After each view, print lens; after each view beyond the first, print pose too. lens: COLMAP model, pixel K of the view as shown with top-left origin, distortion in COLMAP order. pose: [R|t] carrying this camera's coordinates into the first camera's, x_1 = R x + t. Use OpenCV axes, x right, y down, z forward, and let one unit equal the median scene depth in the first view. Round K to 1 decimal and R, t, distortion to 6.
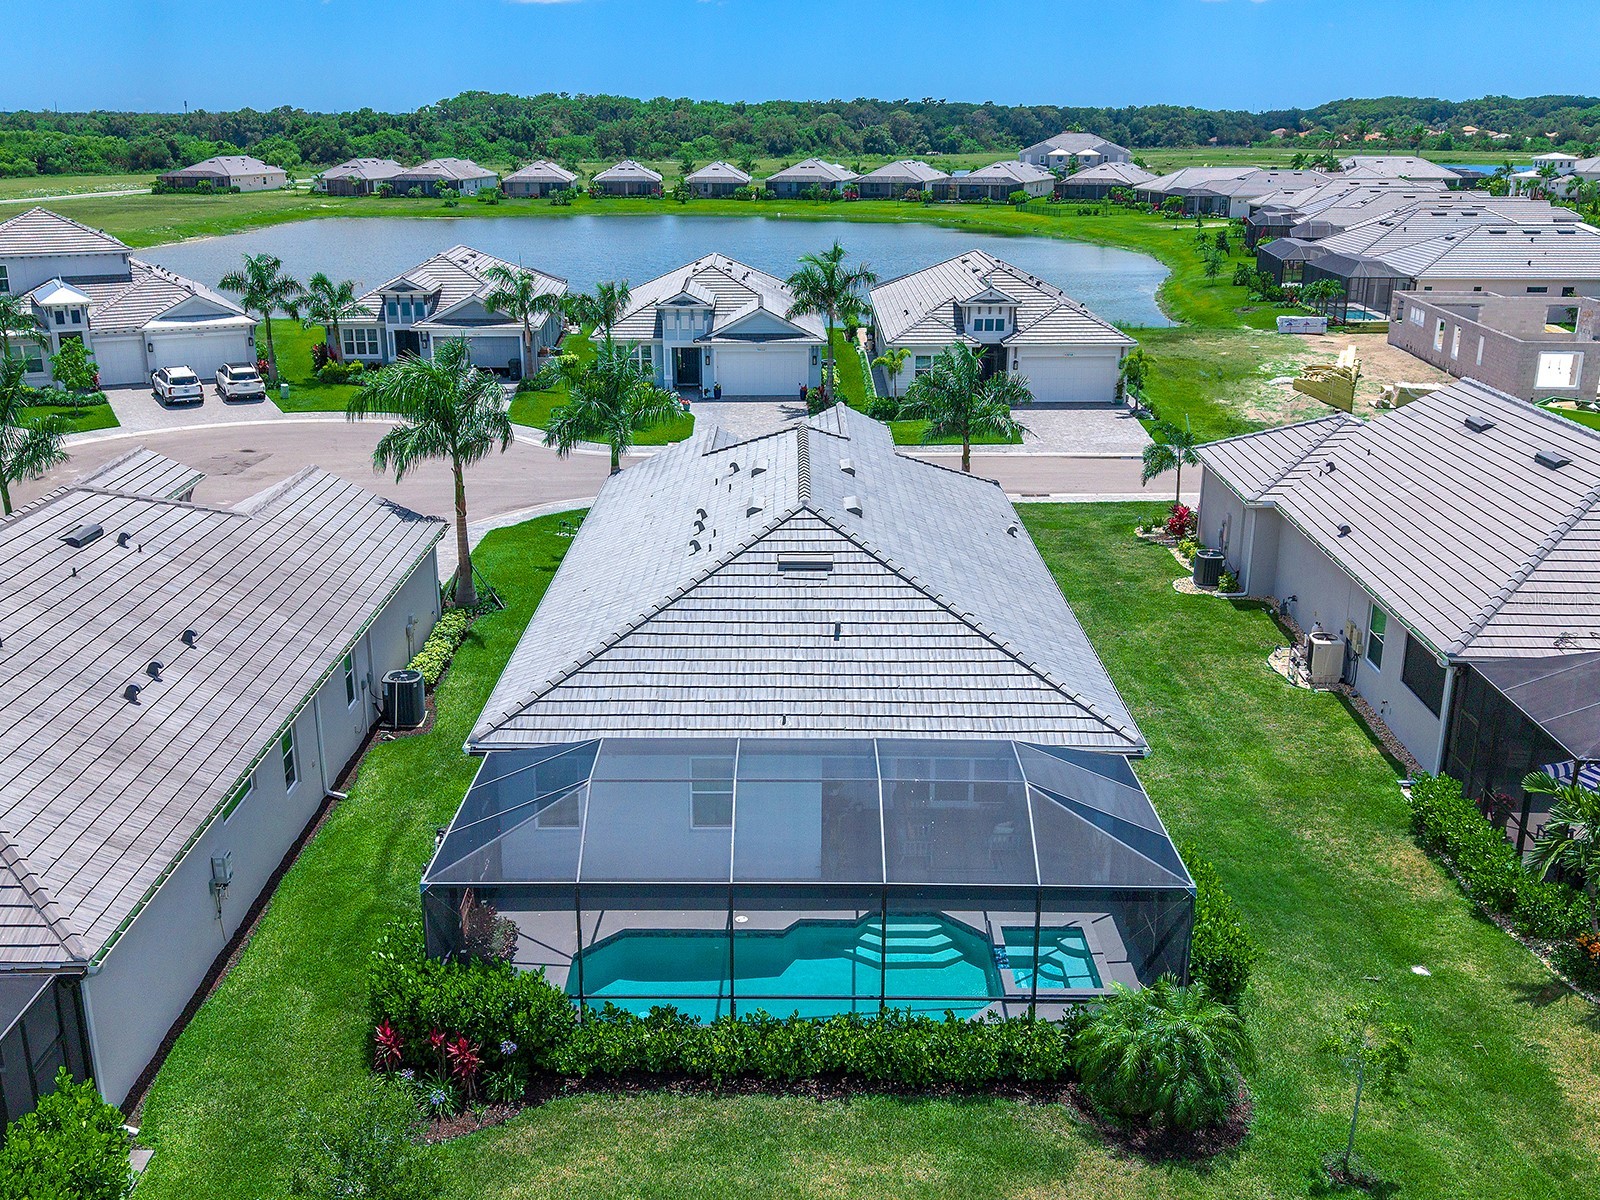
lens RADIAL K [[1612.1, 0, 800.0], [0, 1612.1, 600.0], [0, 0, 1]] dist [0.043082, -0.019918]
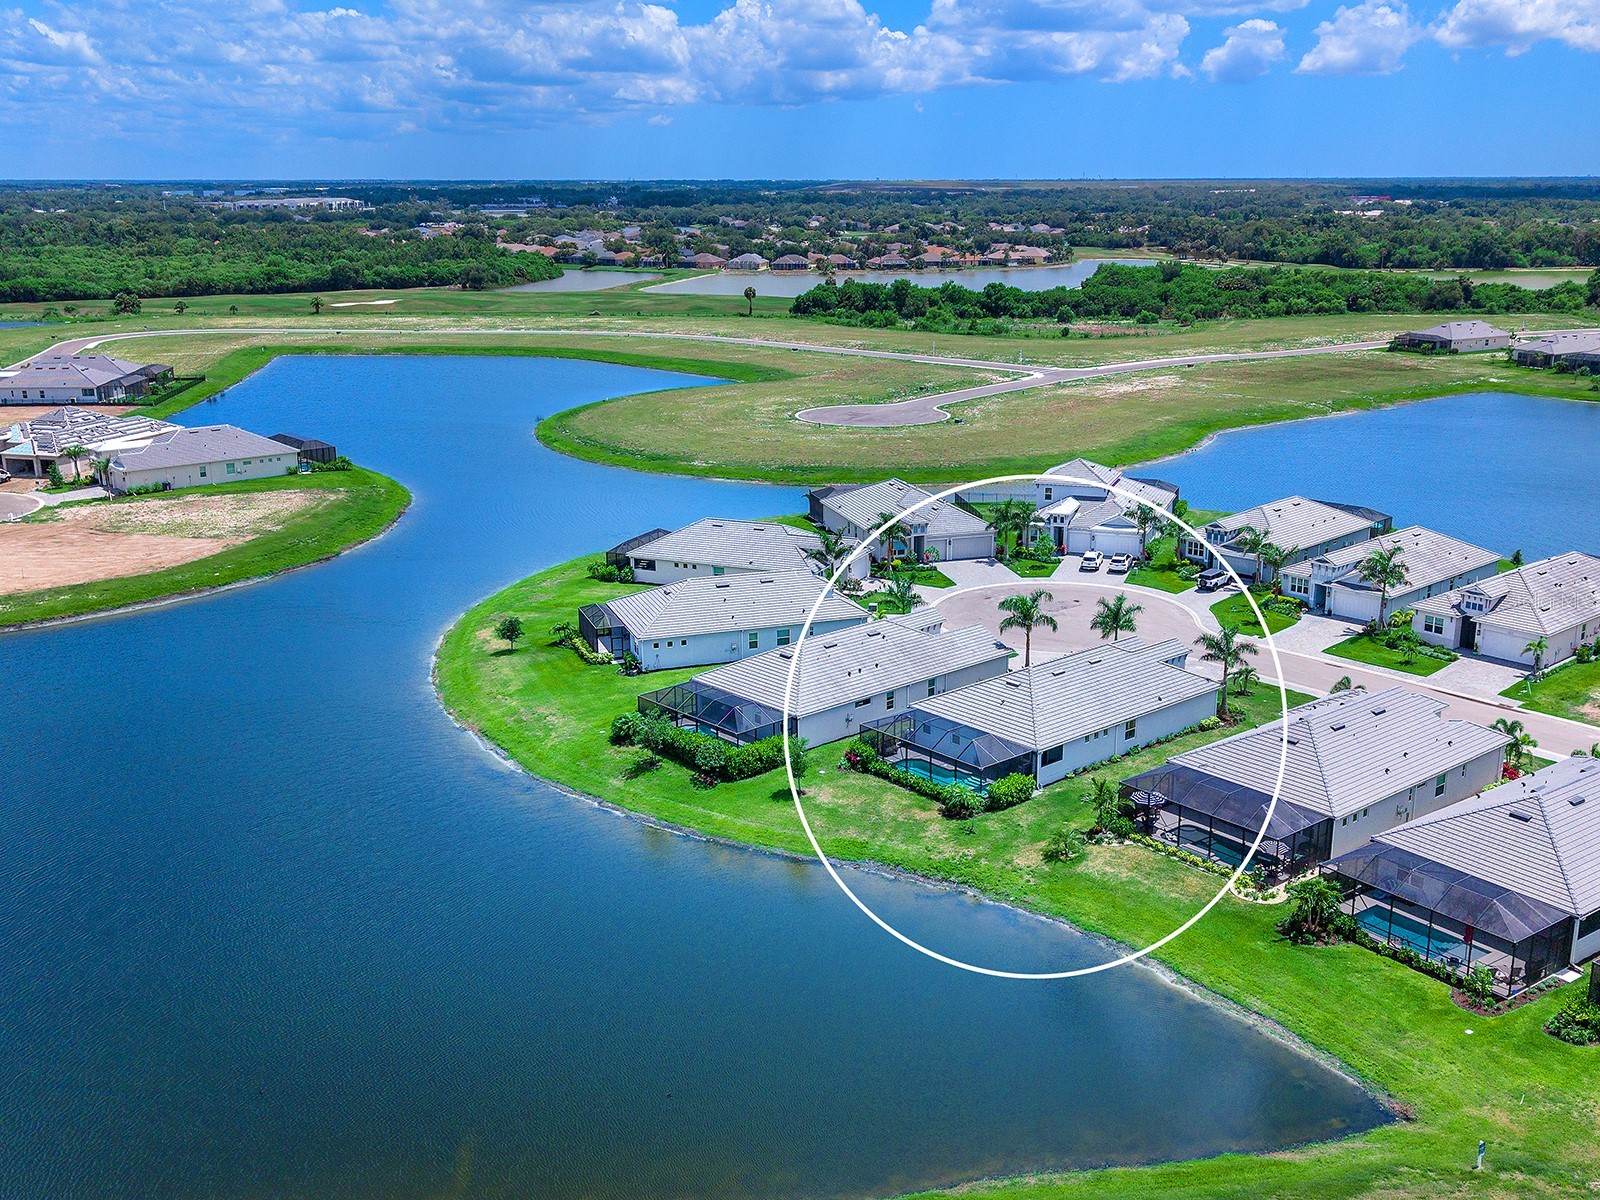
lens RADIAL K [[1612.1, 0, 800.0], [0, 1612.1, 600.0], [0, 0, 1]] dist [0.043082, -0.019918]
pose [[0.679281, 0.188871, -0.709158, 0.814674], [-0.213812, 0.975328, 0.054957, -0.112483], [0.702041, 0.114295, 0.702905, -0.689816]]
